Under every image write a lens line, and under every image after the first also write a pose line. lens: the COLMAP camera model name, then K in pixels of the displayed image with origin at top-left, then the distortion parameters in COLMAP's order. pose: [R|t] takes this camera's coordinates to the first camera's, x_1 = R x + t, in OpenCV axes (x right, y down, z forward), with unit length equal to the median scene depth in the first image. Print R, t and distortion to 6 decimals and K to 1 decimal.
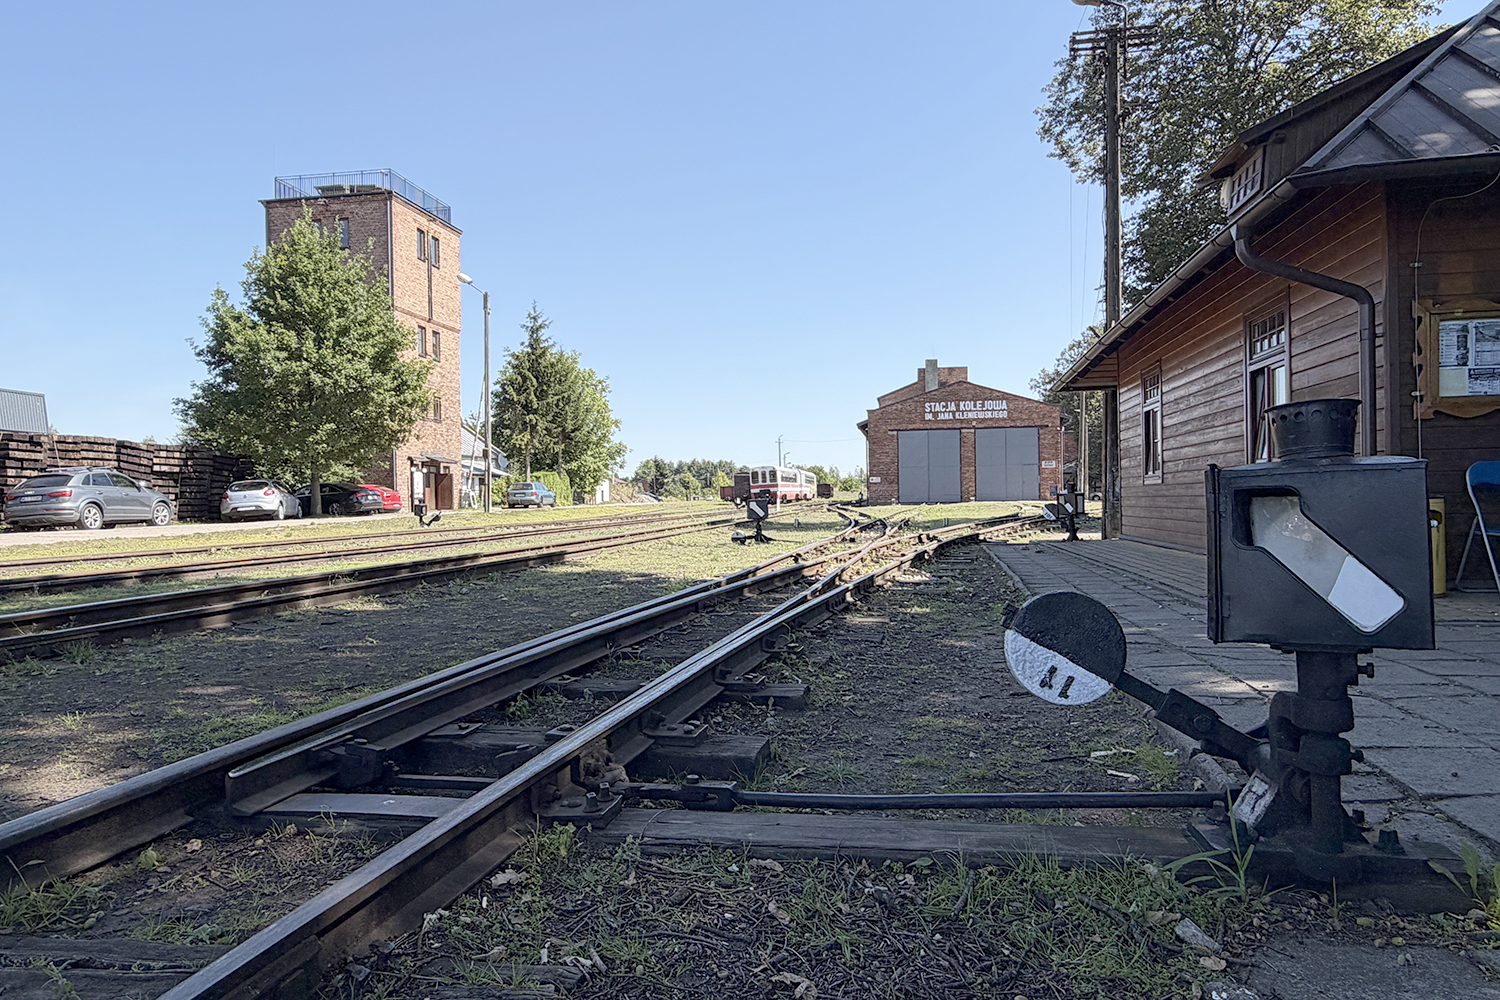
lens RADIAL K [[918.4, 0, 739.1], [0, 918.4, 507.3], [0, 0, 1]] dist [0.003407, -0.000365]
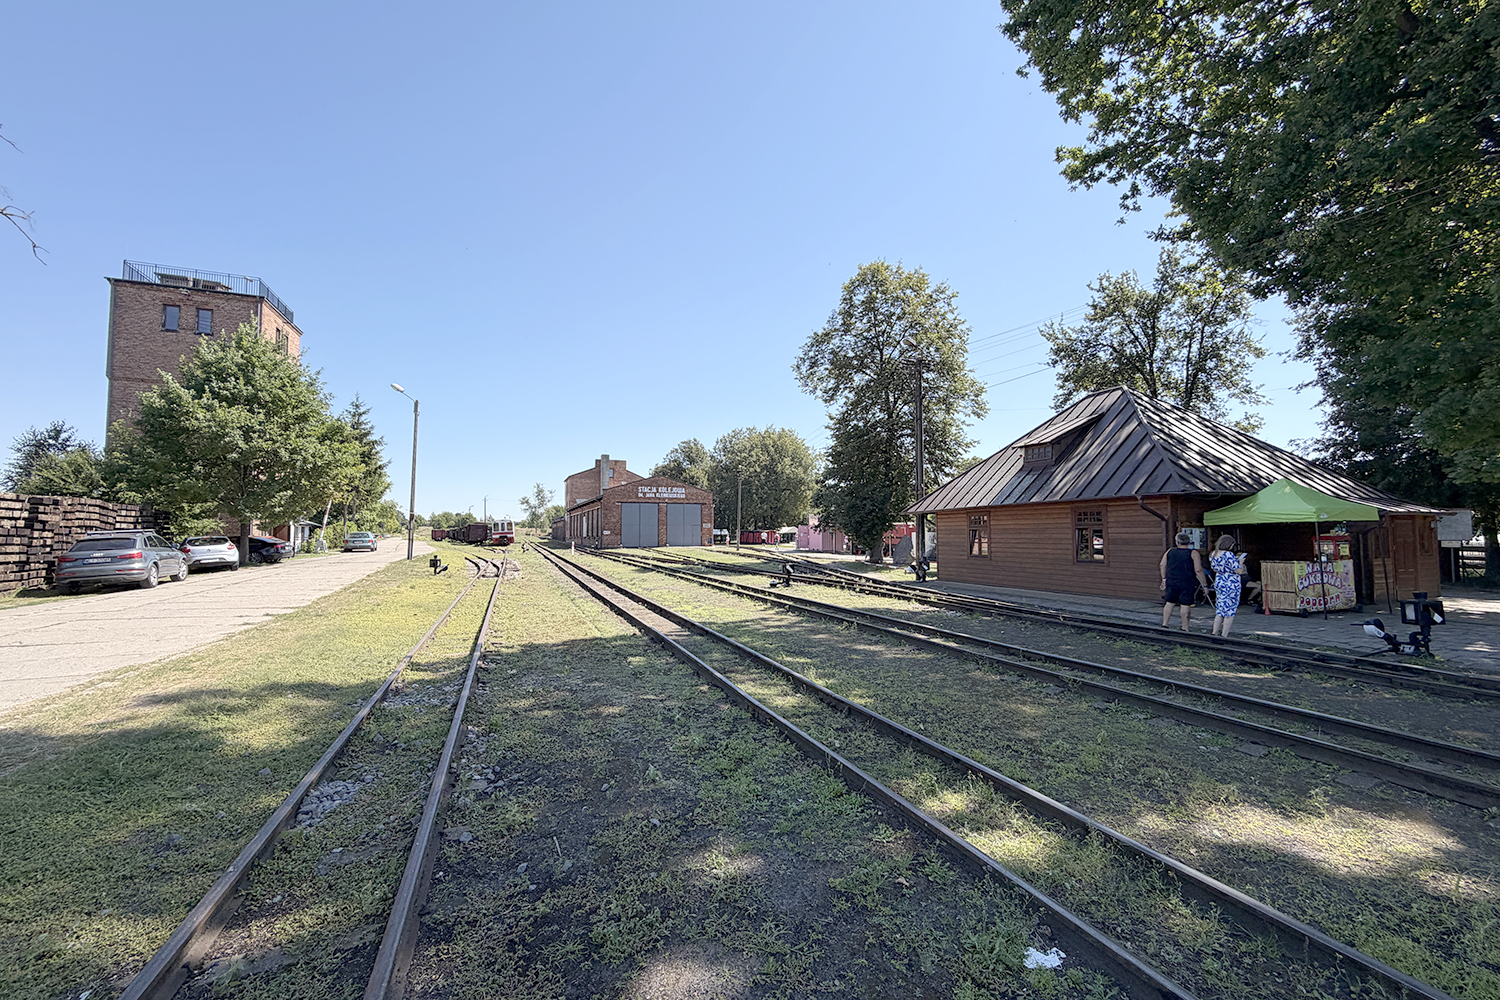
lens RADIAL K [[597.8, 0, 743.4], [0, 597.8, 499.6], [0, 0, 1]] dist [-0.000311, 0.000013]
pose [[0.852605, 0.043505, 0.520742, -0.194550], [-0.006580, 0.997343, -0.072548, -0.014070], [-0.522515, 0.058428, 0.850626, -0.006539]]
